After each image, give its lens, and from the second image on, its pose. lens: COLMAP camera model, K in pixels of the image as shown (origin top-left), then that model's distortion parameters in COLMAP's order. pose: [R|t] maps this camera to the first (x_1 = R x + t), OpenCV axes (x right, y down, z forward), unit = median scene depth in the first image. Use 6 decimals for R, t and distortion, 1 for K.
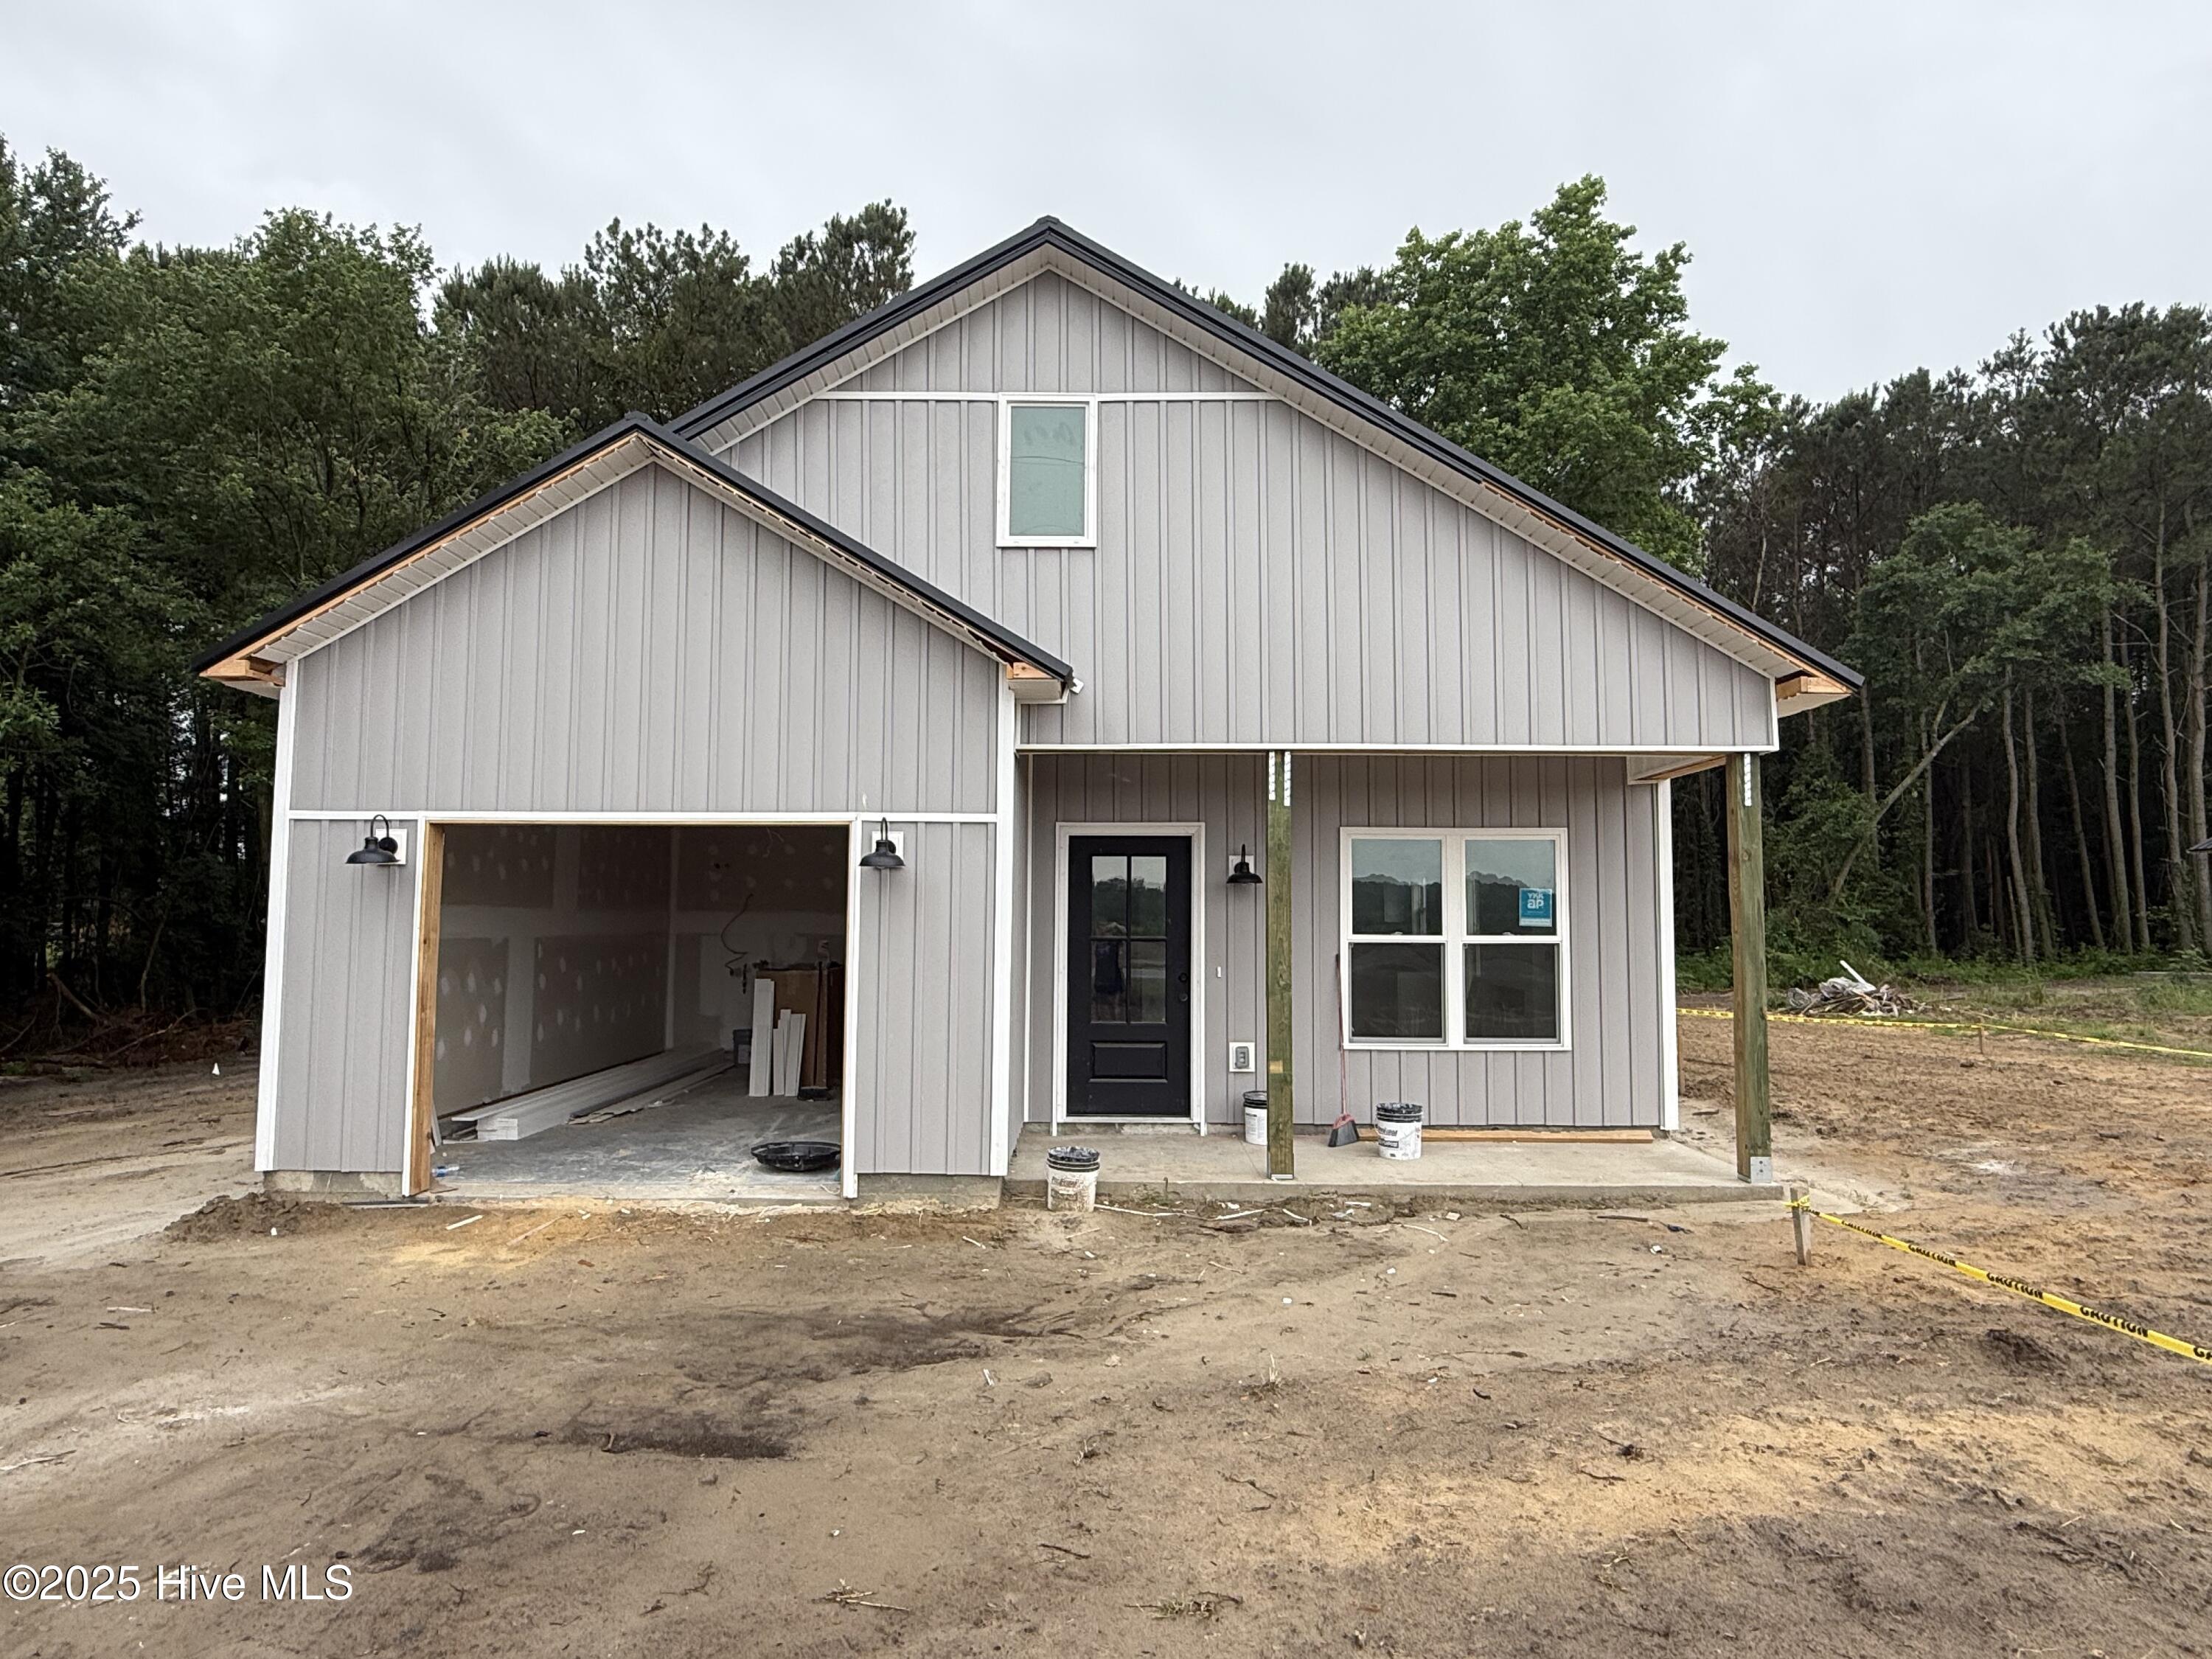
lens RADIAL K [[1295.9, 0, 1106.0], [0, 1295.9, 829.5], [0, 0, 1]] dist [-0.000361, -0.000131]
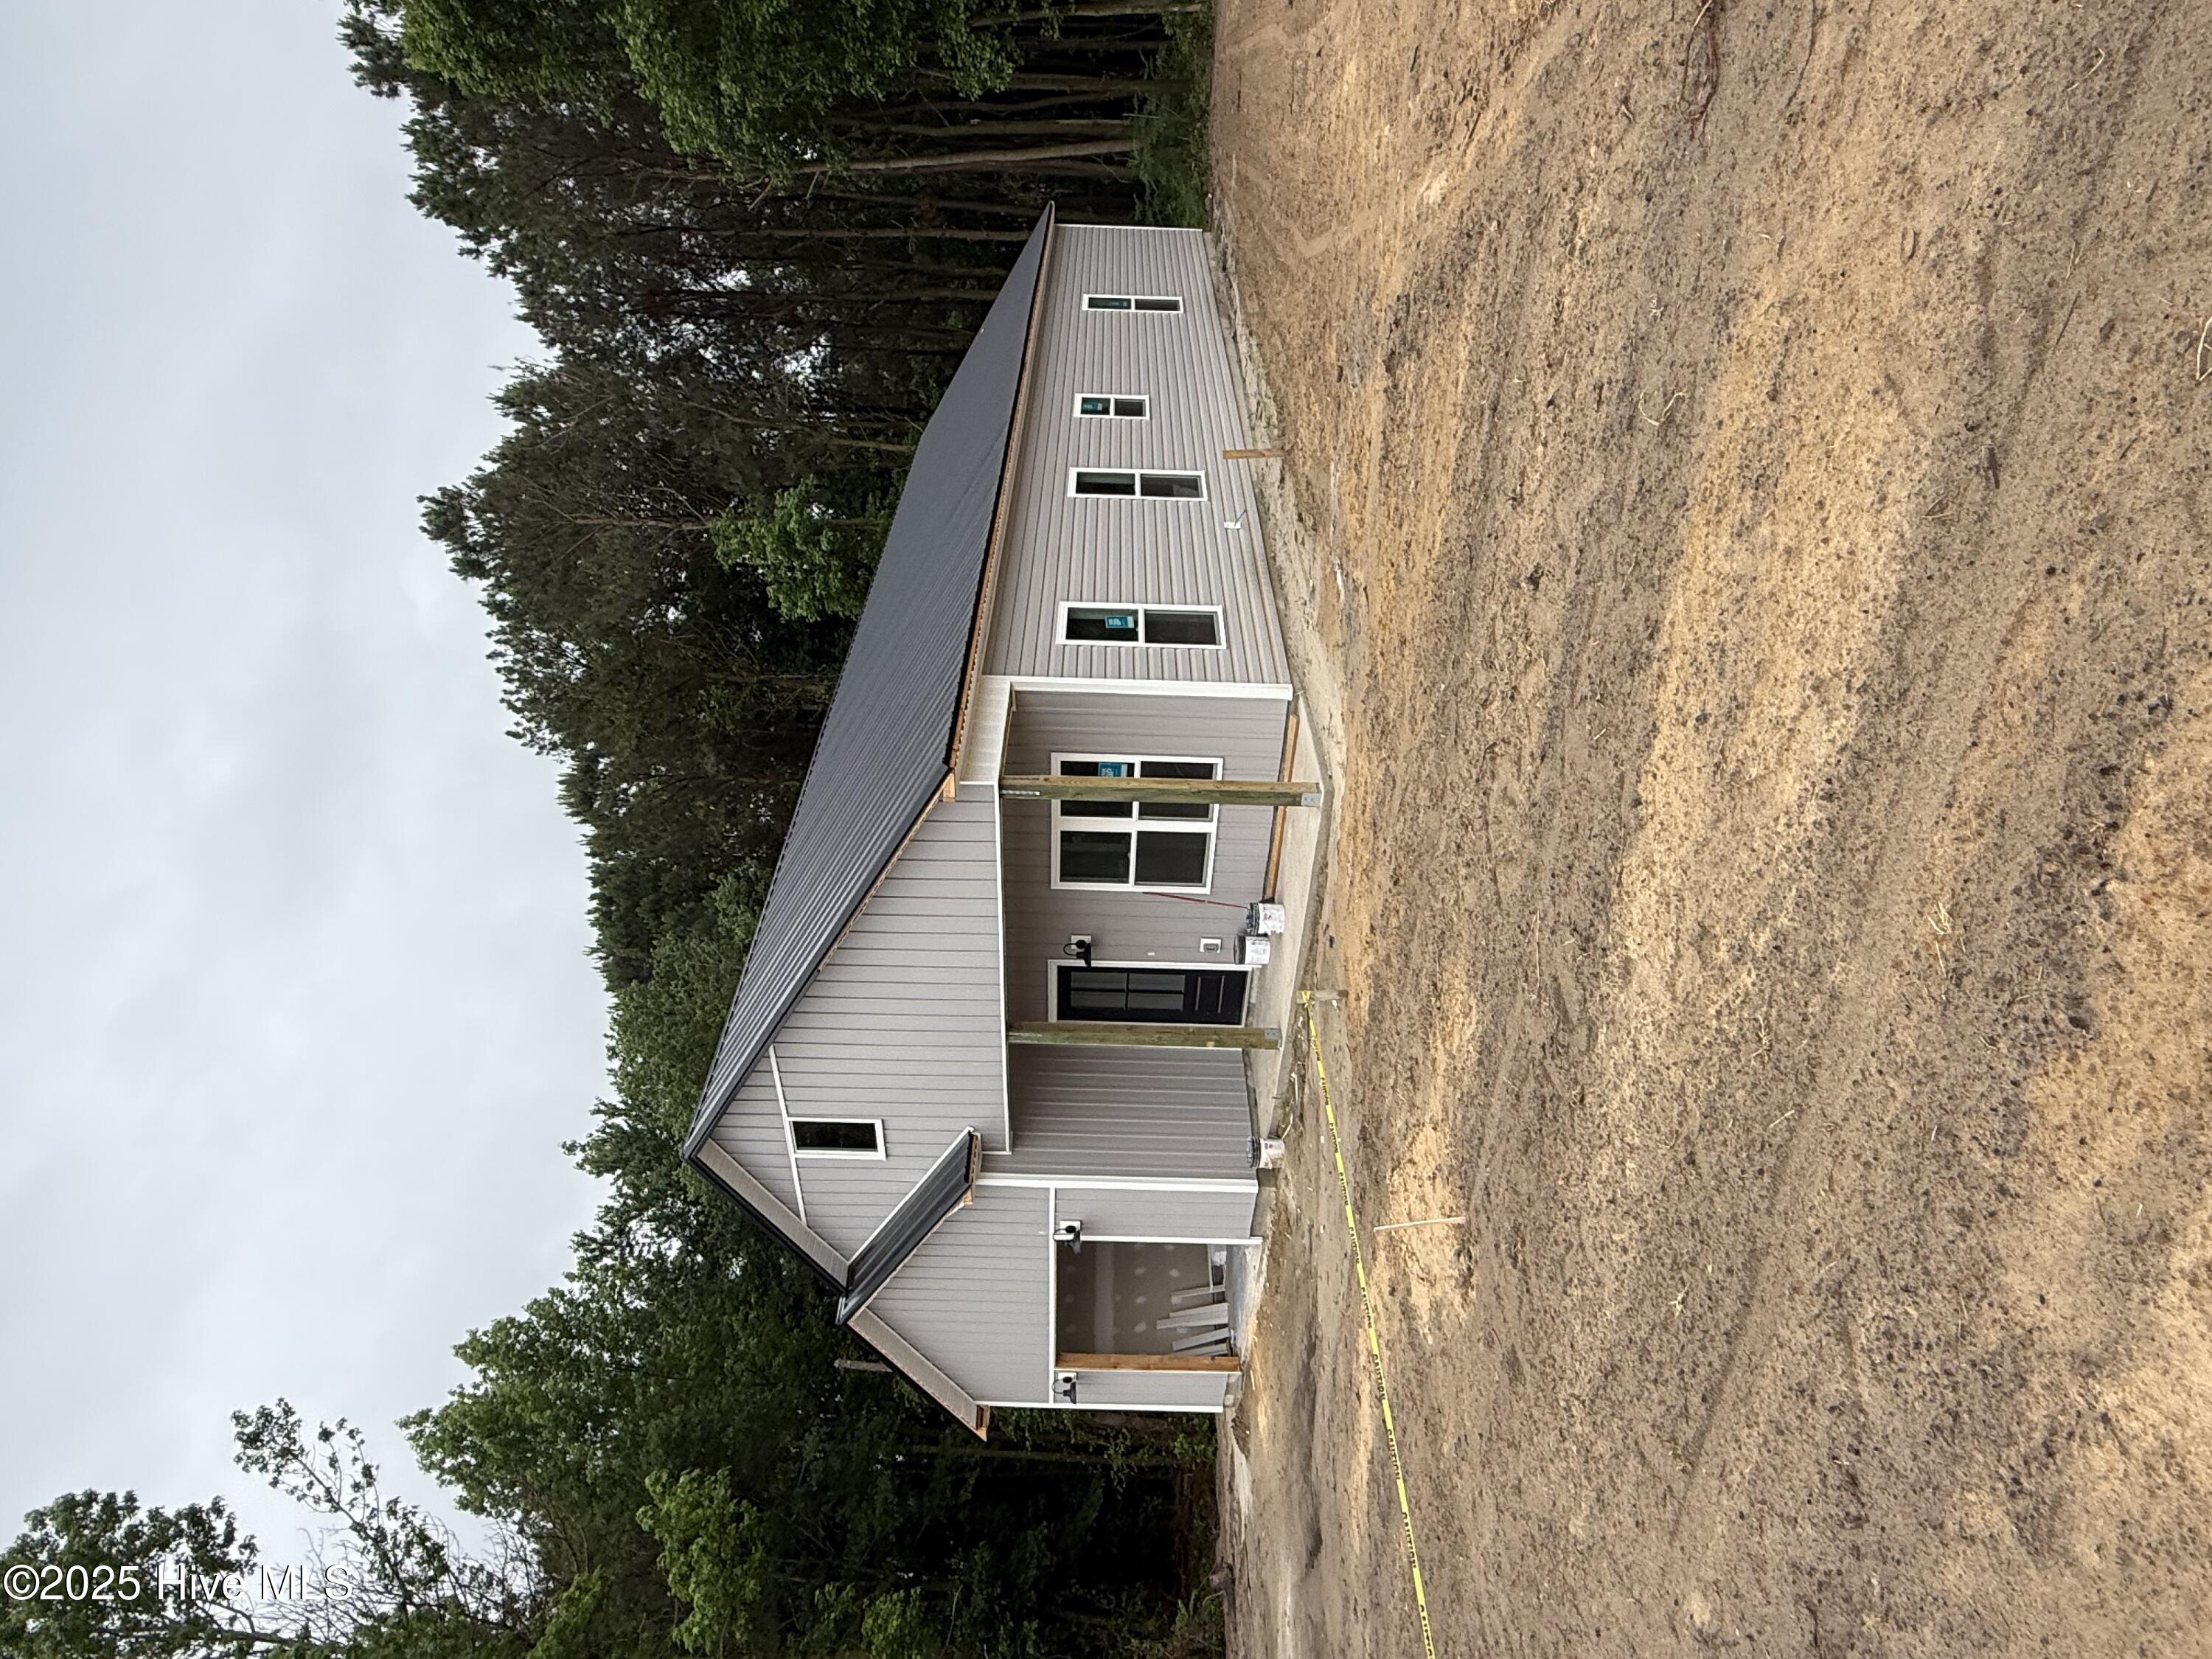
lens RADIAL K [[1295.9, 0, 1106.0], [0, 1295.9, 829.5], [0, 0, 1]] dist [-0.000361, -0.000131]
pose [[0.021859, -0.794061, -0.607444, 1.089268], [0.997663, -0.022020, 0.064686, -0.031689], [-0.064741, -0.607438, 0.791724, -0.059791]]
